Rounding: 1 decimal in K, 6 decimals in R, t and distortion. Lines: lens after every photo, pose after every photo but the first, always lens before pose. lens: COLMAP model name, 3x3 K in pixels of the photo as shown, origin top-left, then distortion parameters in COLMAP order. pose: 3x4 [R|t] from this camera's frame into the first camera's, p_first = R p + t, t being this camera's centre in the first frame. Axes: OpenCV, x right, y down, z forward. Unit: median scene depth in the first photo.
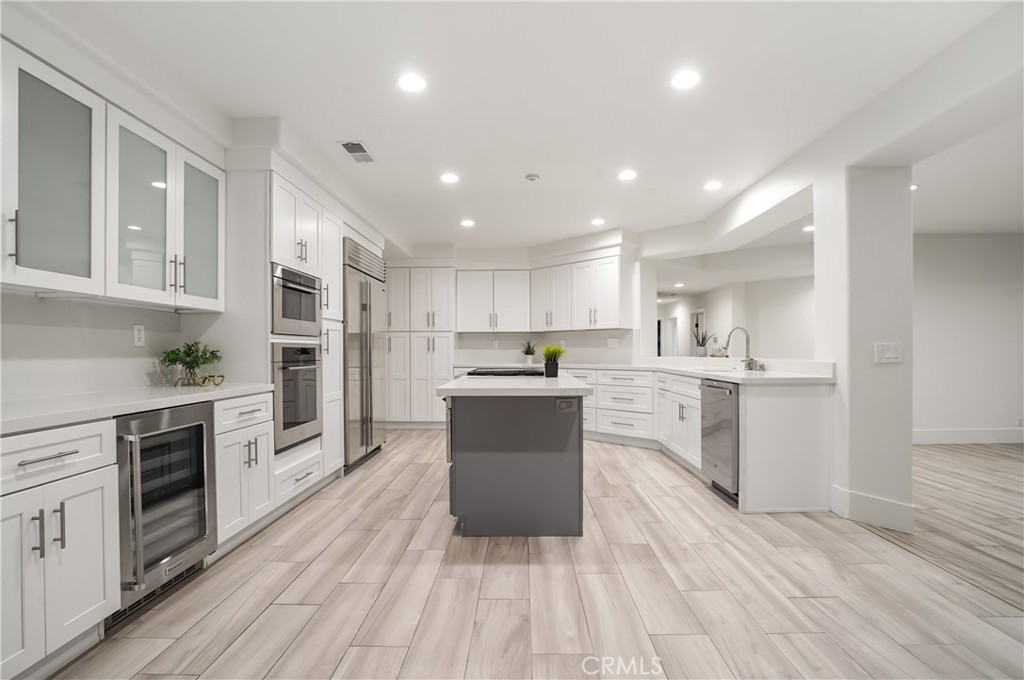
lens RADIAL K [[479.2, 0, 493.0], [0, 479.2, 357.6], [0, 0, 1]] dist [-0.040475, 0.008611]
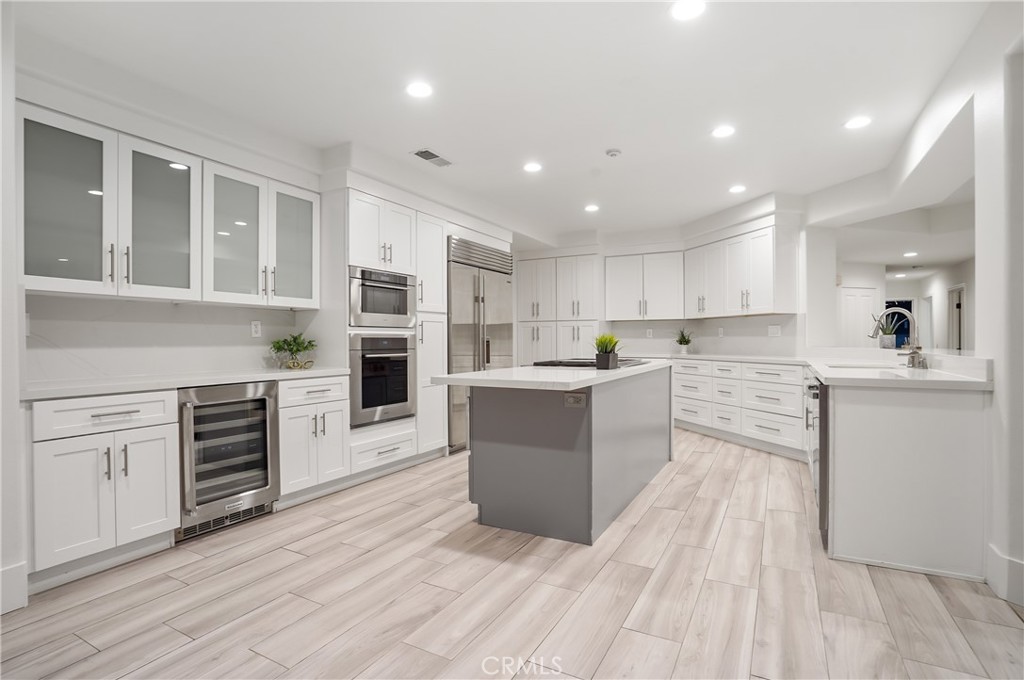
lens RADIAL K [[482.4, 0, 532.5], [0, 482.4, 348.3], [0, 0, 1]] dist [-0.036464, 0.007429]
pose [[0.896149, 0.008322, -0.443675, 0.477547], [-0.006392, 0.999962, 0.005847, -0.005001], [0.443707, -0.002404, 0.896168, 0.131177]]
